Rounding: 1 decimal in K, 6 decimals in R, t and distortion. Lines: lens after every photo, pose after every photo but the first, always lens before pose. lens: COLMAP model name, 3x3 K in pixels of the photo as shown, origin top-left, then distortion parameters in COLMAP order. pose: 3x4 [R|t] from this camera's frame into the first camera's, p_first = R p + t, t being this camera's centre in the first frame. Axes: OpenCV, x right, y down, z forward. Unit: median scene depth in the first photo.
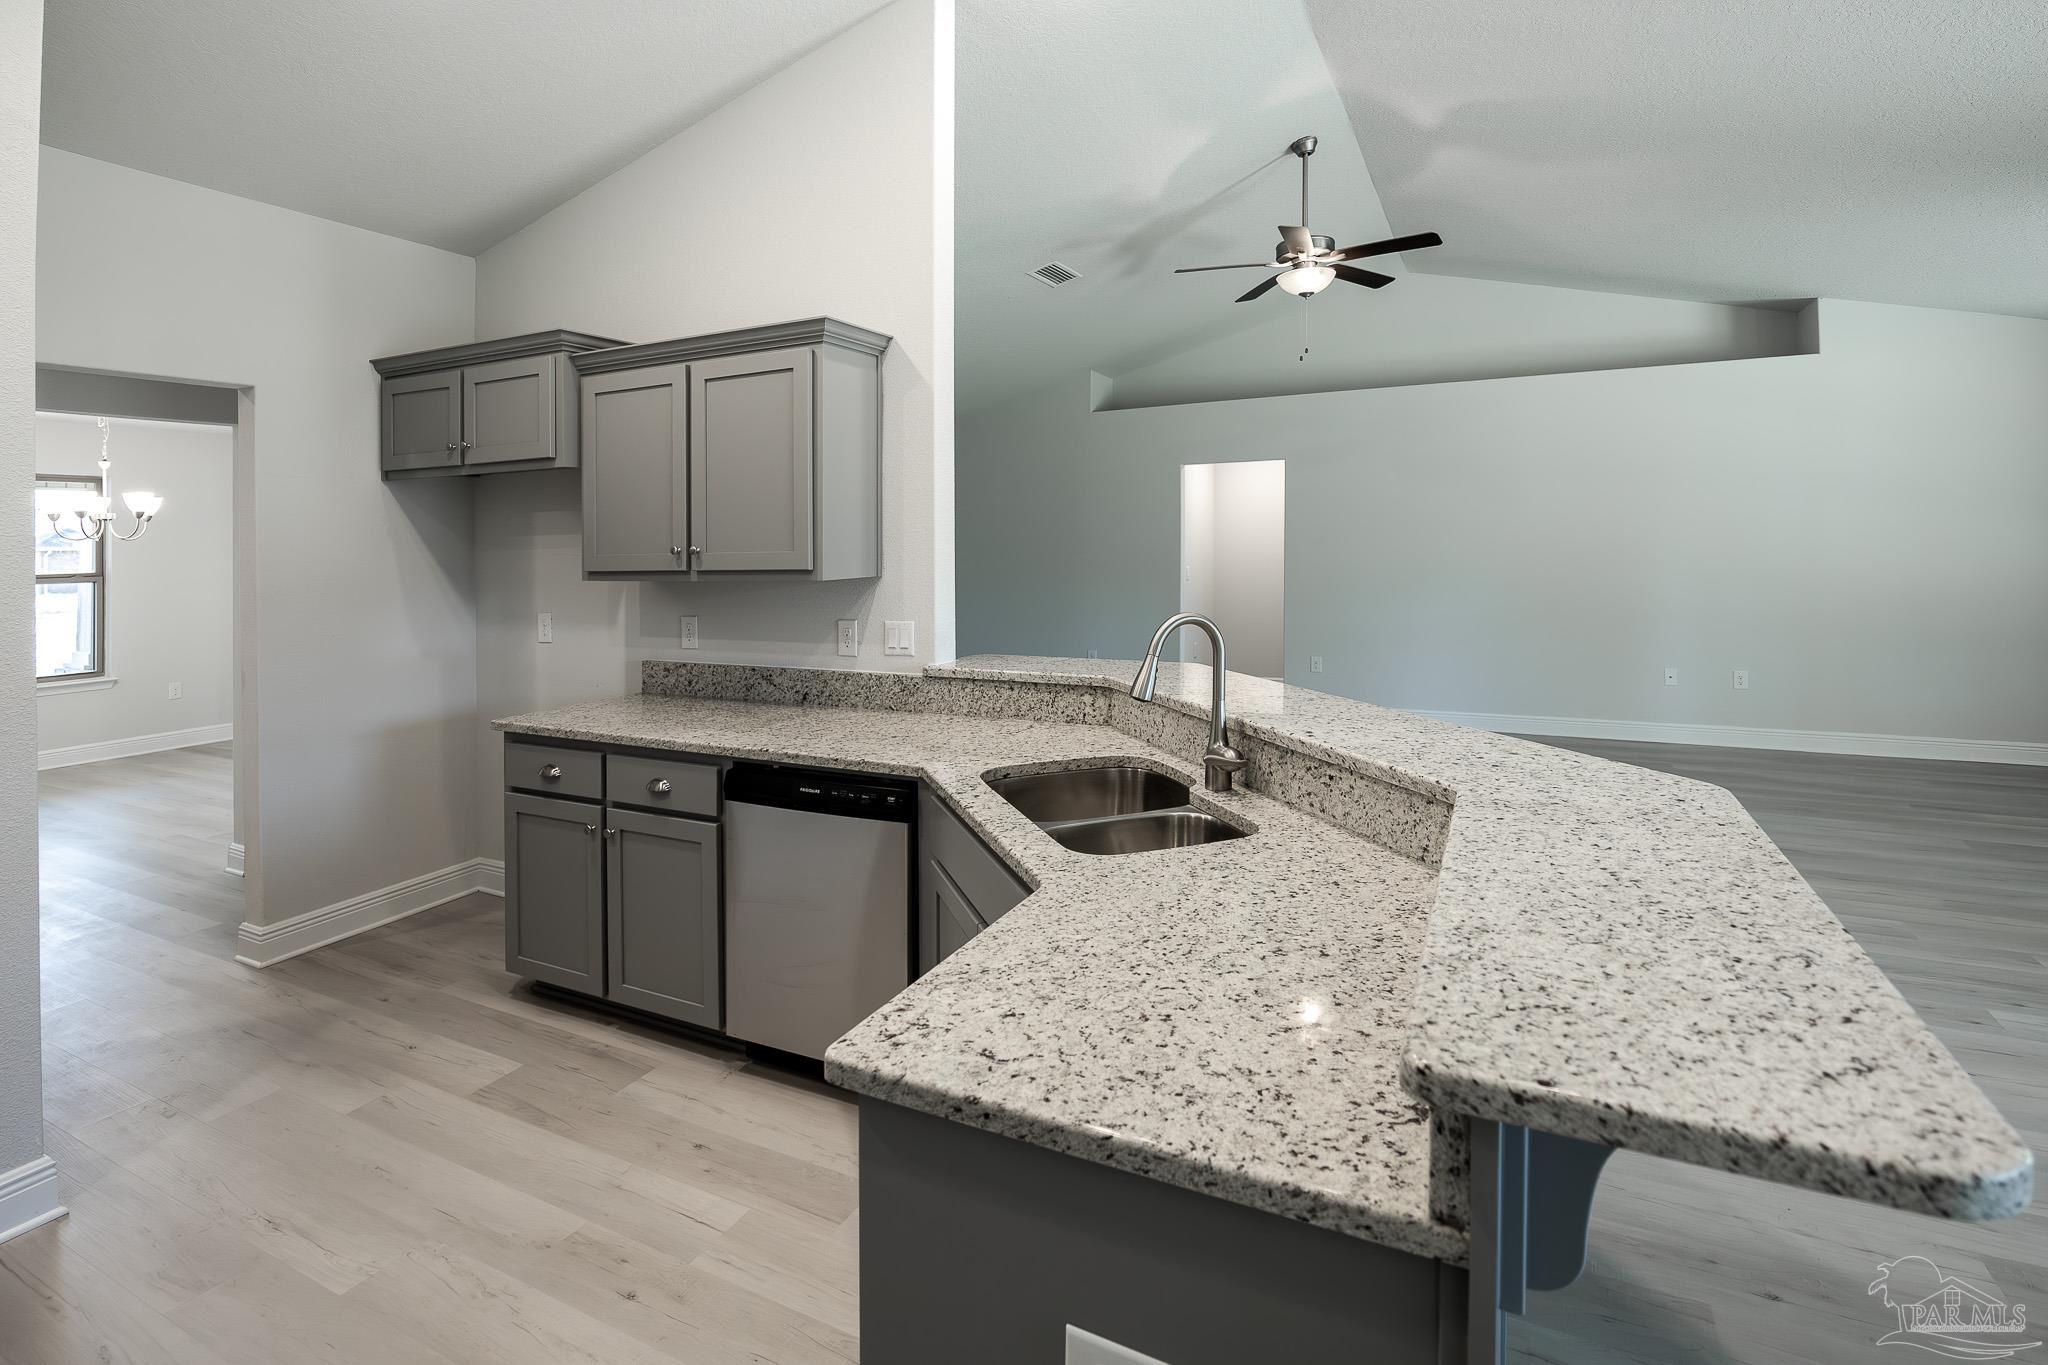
lens RADIAL K [[992.1, 0, 1023.6], [0, 992.1, 538.3], [0, 0, 1]] dist [-0.033279, -0.000235]
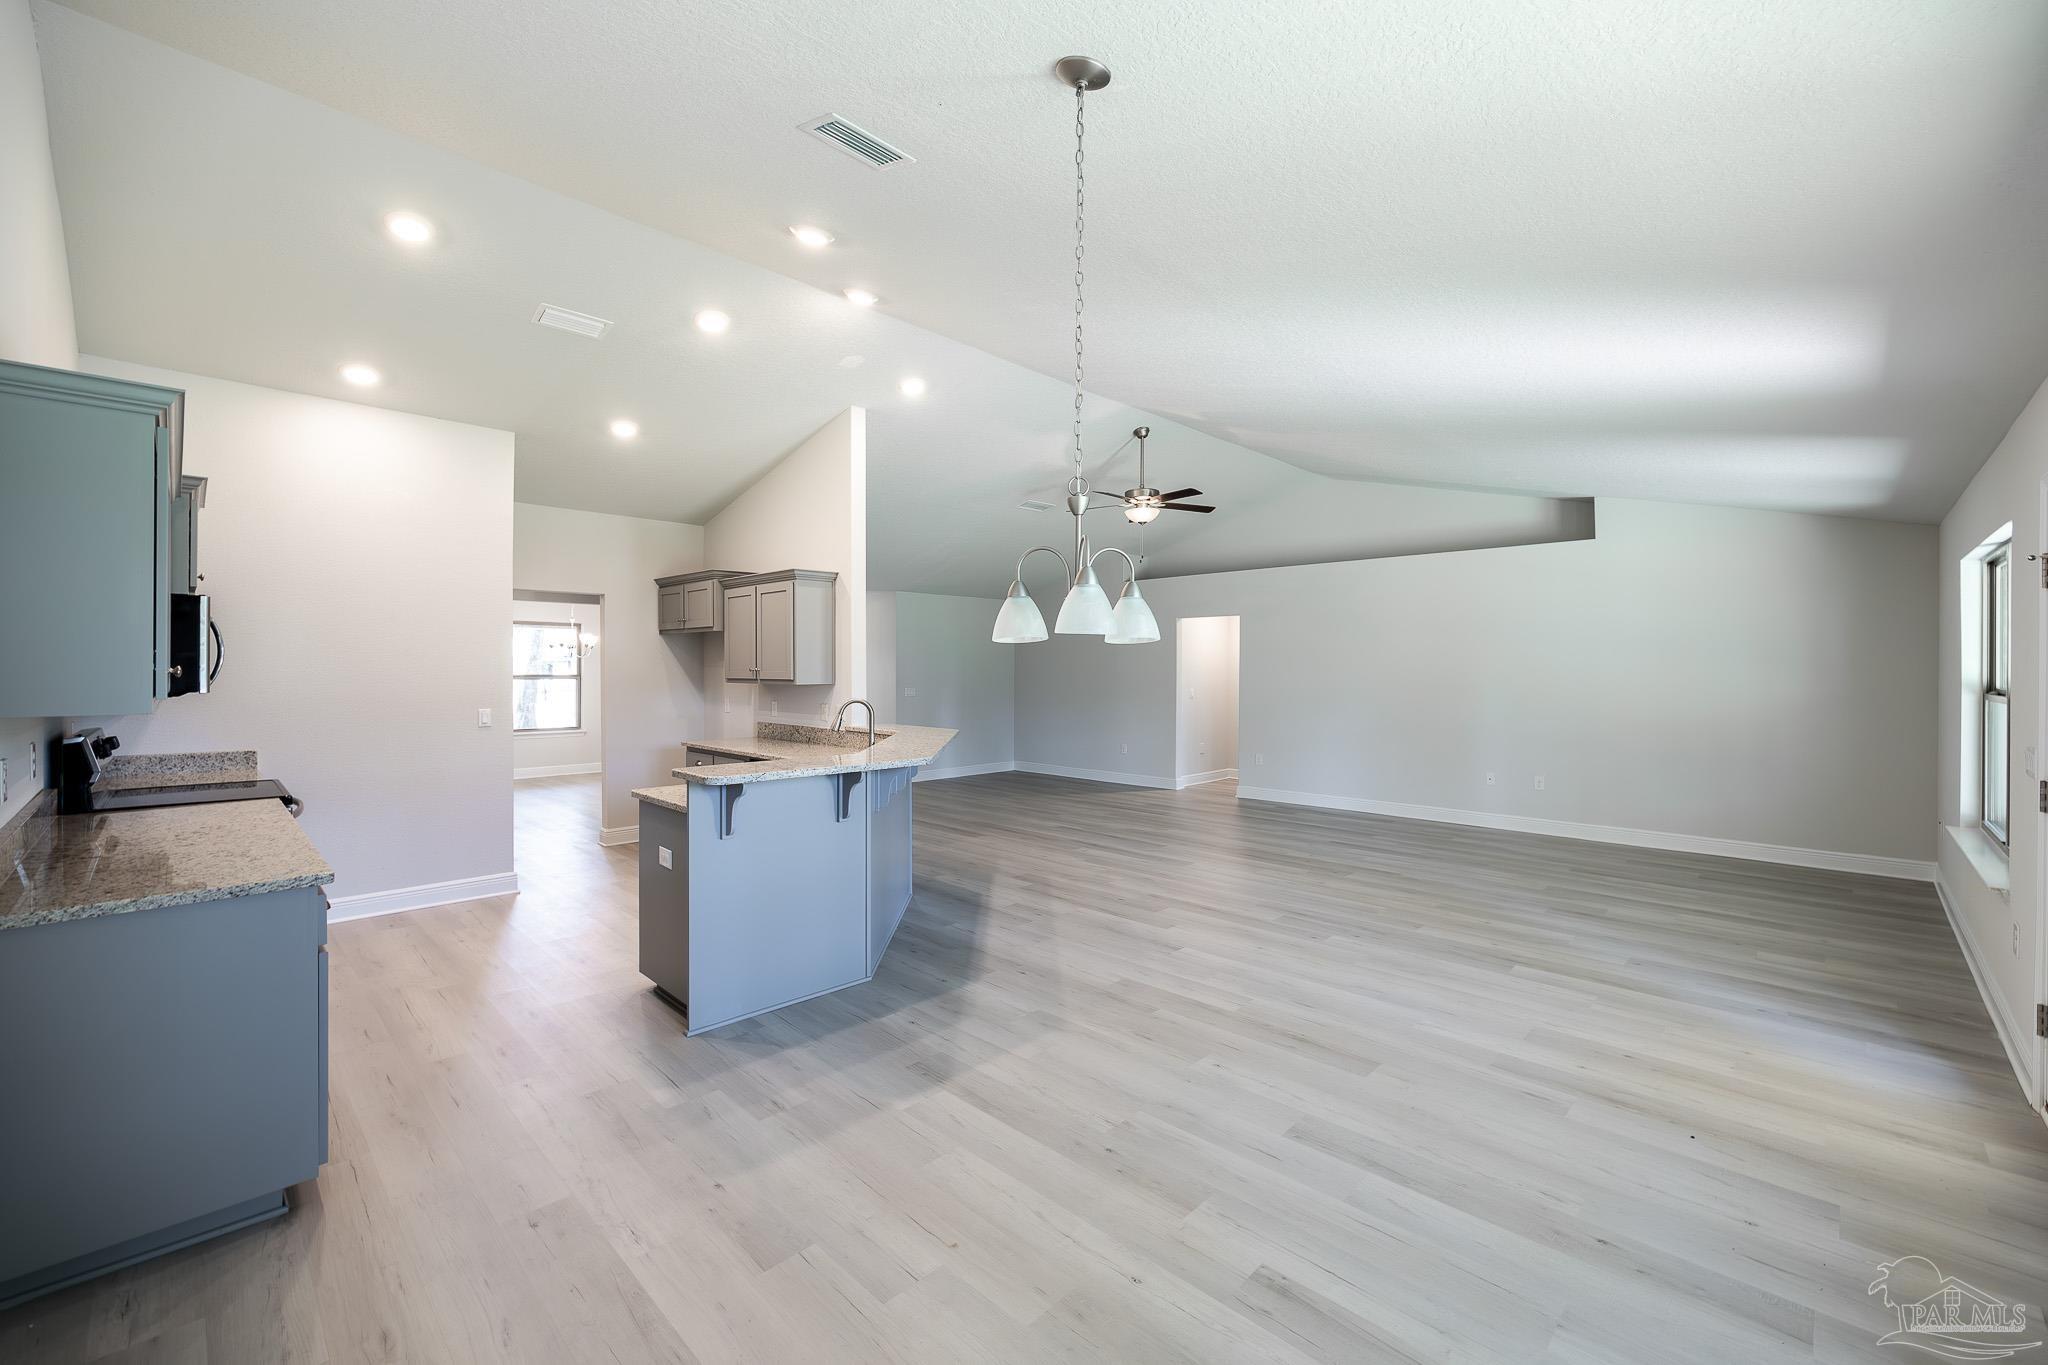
lens RADIAL K [[825.7, 0, 1033.9], [0, 825.7, 690.8], [0, 0, 1]] dist [-0.003072, -0.000129]
pose [[0.952143, 0.028937, -0.304280, 0.785826], [-0.018252, 0.999115, 0.037900, -0.021948], [0.305107, -0.030533, 0.951828, -0.555113]]
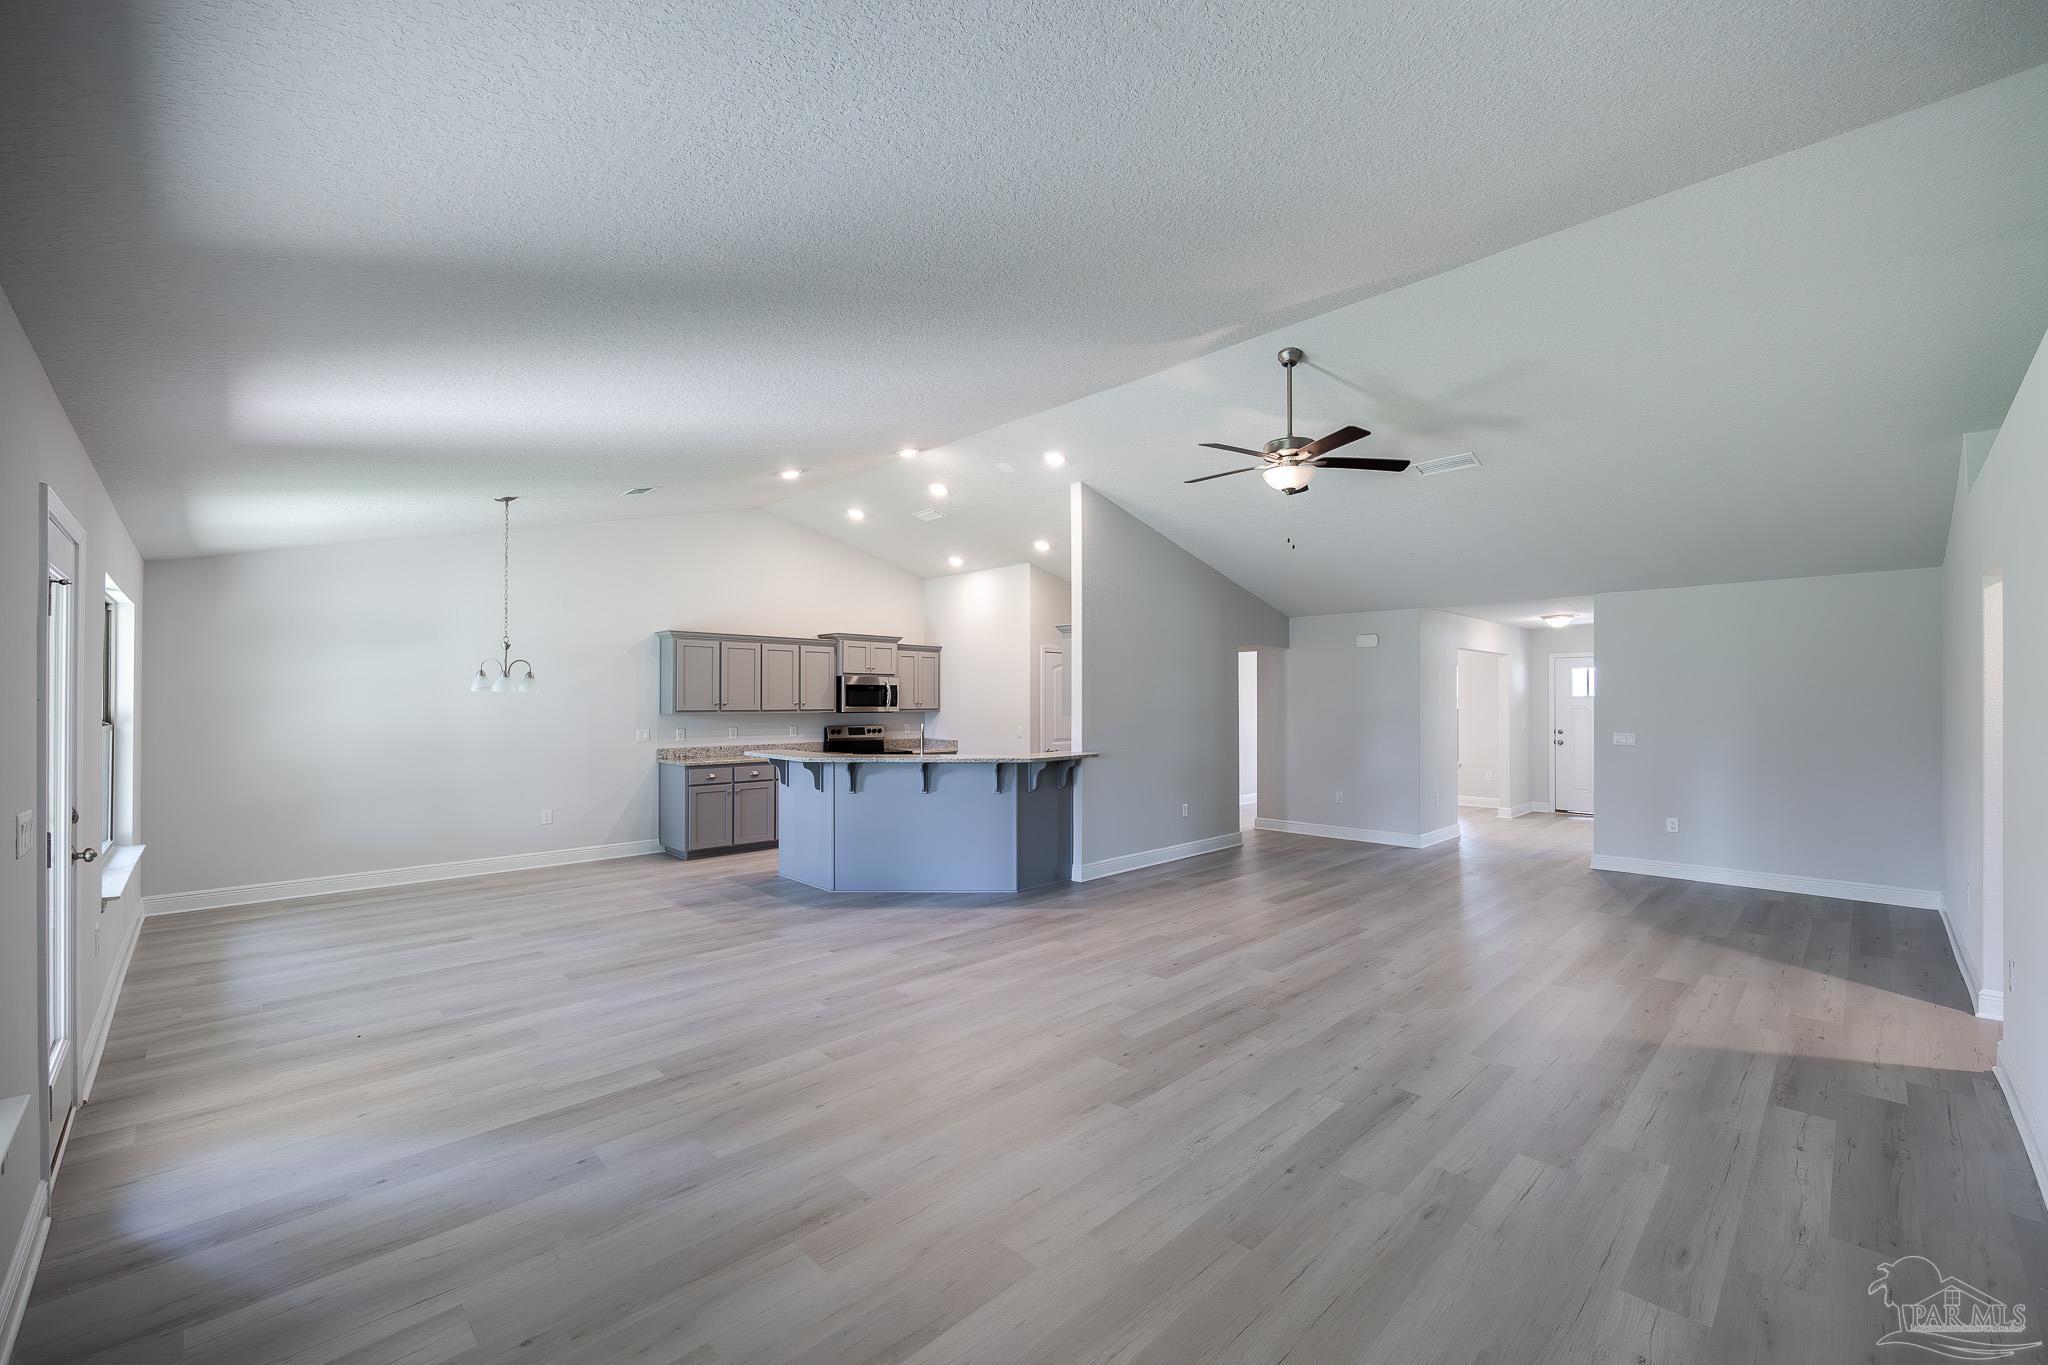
lens RADIAL K [[825.7, 0, 1033.9], [0, 825.7, 690.8], [0, 0, 1]] dist [-0.003072, -0.000129]
pose [[-0.315413, 0.011338, -0.948887, 1.851652], [0.007291, 0.999928, 0.009524, -0.046206], [0.948927, -0.003915, -0.315473, 1.460309]]
